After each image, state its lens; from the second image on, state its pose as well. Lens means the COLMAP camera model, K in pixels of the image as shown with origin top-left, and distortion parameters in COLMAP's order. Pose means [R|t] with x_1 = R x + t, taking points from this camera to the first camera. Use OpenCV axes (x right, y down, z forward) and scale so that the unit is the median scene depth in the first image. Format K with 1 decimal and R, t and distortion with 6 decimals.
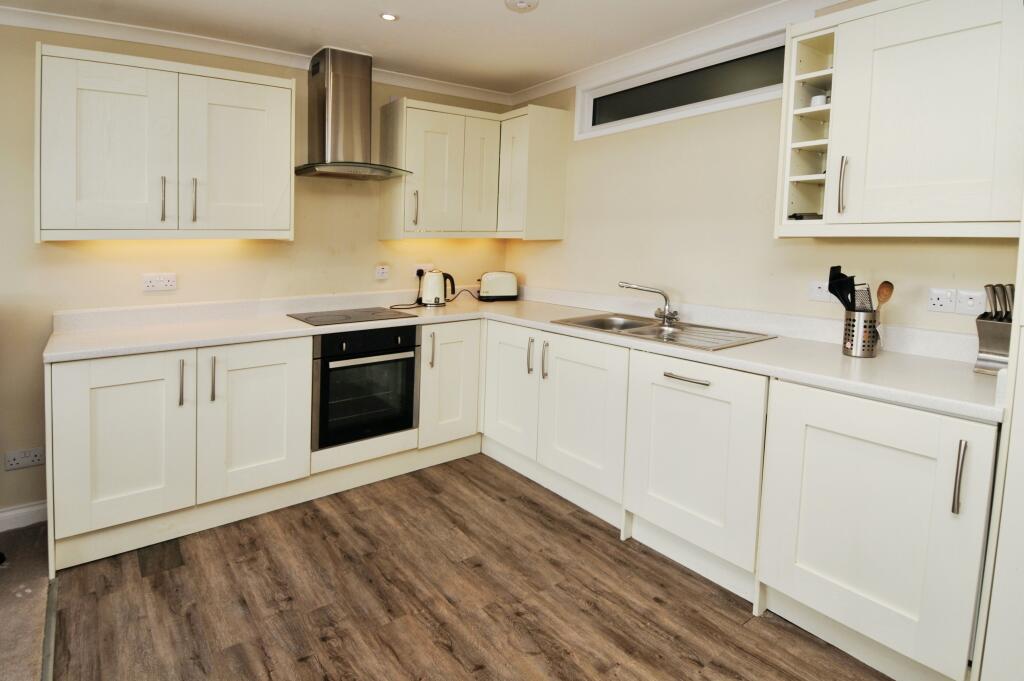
lens RADIAL K [[549.8, 0, 512.0], [0, 549.8, 340.5], [0, 0, 1]] dist [0.046102, -0.050604]
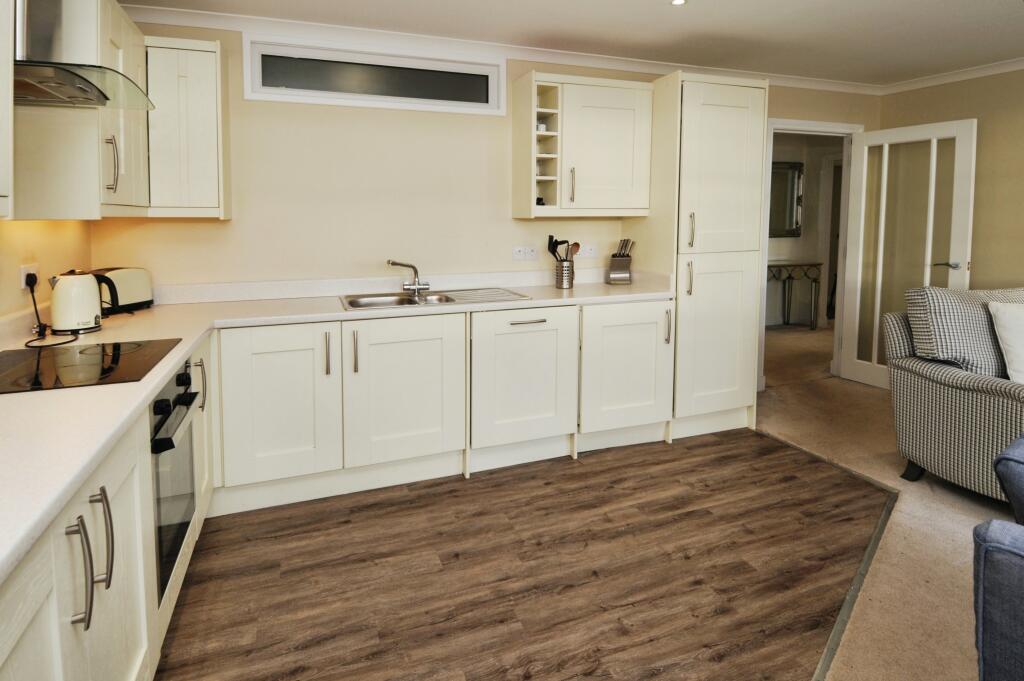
lens RADIAL K [[536.5, 0, 511.6], [0, 536.5, 345.7], [0, 0, 1]] dist [0.044470, -0.045760]
pose [[0.281976, -0.218646, 0.934175, -0.852033], [0.181636, 0.968243, 0.171793, -0.097778], [-0.942071, 0.121239, 0.312735, 0.575089]]
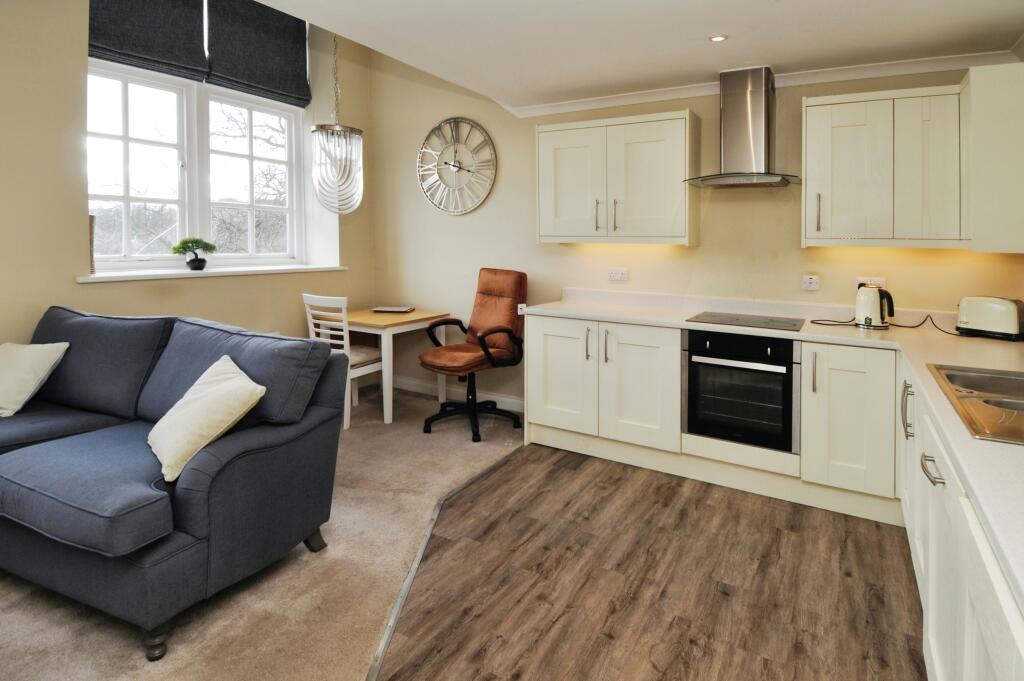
lens RADIAL K [[549.8, 0, 512.0], [0, 549.8, 340.5], [0, 0, 1]] dist [0.046102, -0.050604]
pose [[0.388047, 0.176885, -0.904506, 0.581857], [-0.188907, 0.975838, 0.109790, -0.047996], [0.902072, 0.128264, 0.412086, 0.233680]]
